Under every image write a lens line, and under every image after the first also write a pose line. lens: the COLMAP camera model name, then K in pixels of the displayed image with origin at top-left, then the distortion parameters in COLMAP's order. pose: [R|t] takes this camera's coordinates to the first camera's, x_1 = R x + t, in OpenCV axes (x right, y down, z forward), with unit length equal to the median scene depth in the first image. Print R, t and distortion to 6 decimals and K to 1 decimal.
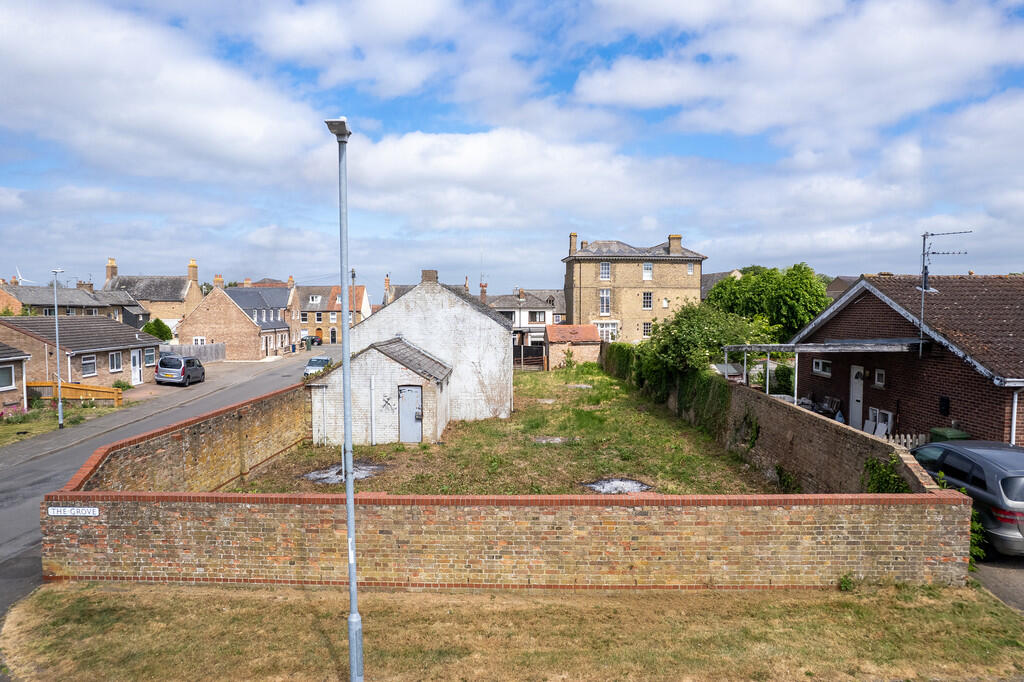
lens RADIAL K [[651.6, 0, 515.8], [0, 651.6, 343.2], [0, 0, 1]] dist [-0.056111, 0.051016]
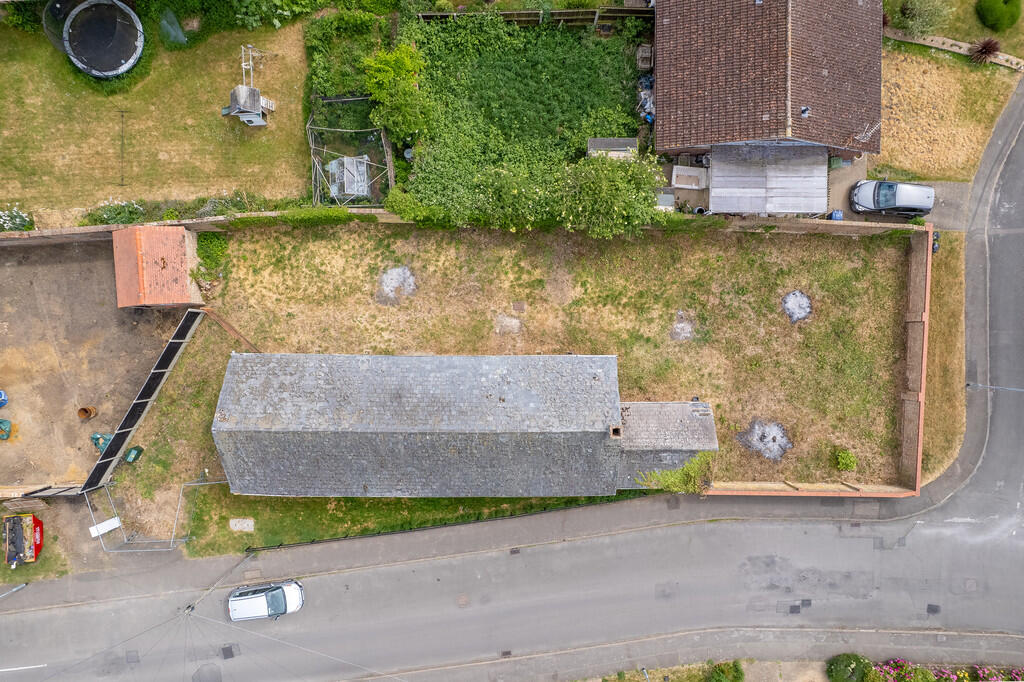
lens RADIAL K [[651.6, 0, 512.4], [0, 651.6, 340.1], [0, 0, 1]] dist [-0.039801, 0.017201]
pose [[0.005313, -0.999979, -0.003718, 0.028243], [0.048184, -0.003458, 0.998833, -1.207702], [-0.998824, -0.005486, 0.048164, 1.122365]]
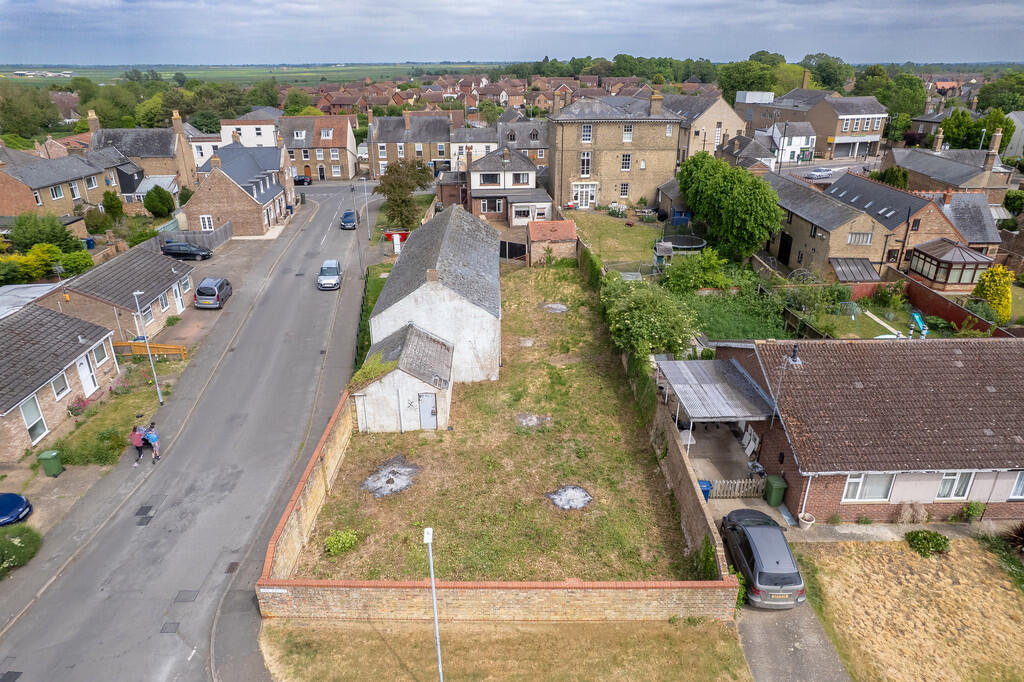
lens RADIAL K [[651.6, 0, 515.4], [0, 651.6, 349.0], [0, 0, 1]] dist [-0.056111, 0.051016]
pose [[0.999717, -0.010542, 0.021306, -0.003258], [0.002235, 0.933987, 0.357301, -0.411894], [-0.023666, -0.357152, 0.933746, -0.204099]]
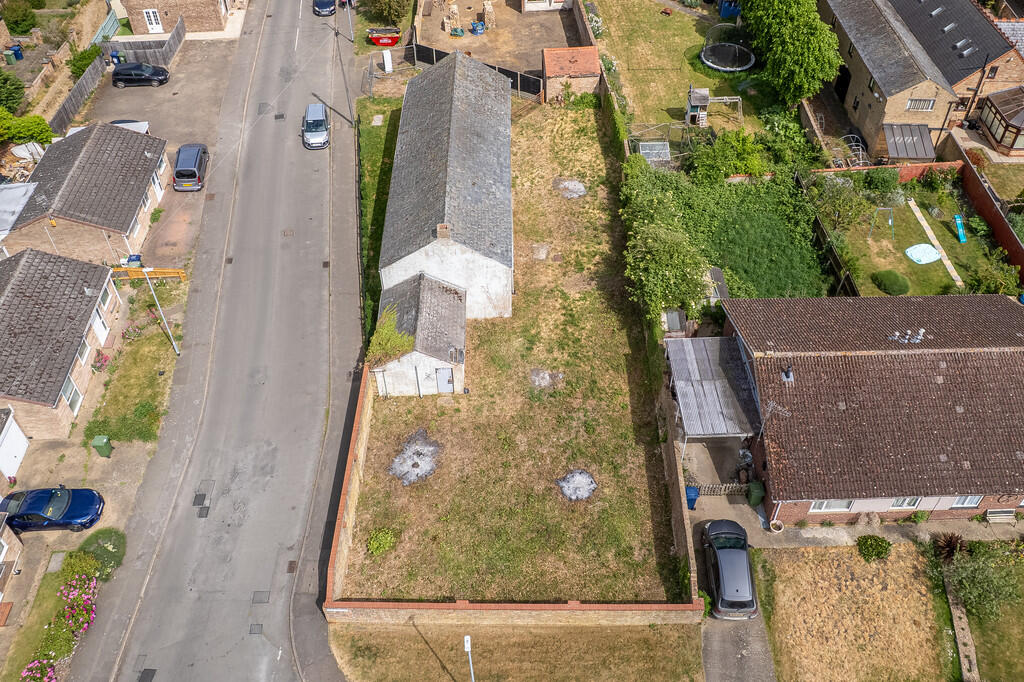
lens RADIAL K [[840.2, 0, 533.0], [0, 840.2, 251.9], [0, 0, 1]] dist [-0.033332, -0.010181]
pose [[0.999589, -0.016002, 0.023799, -0.004633], [-0.002407, 0.780117, 0.625629, -1.037559], [-0.028577, -0.625429, 0.779757, -0.231239]]
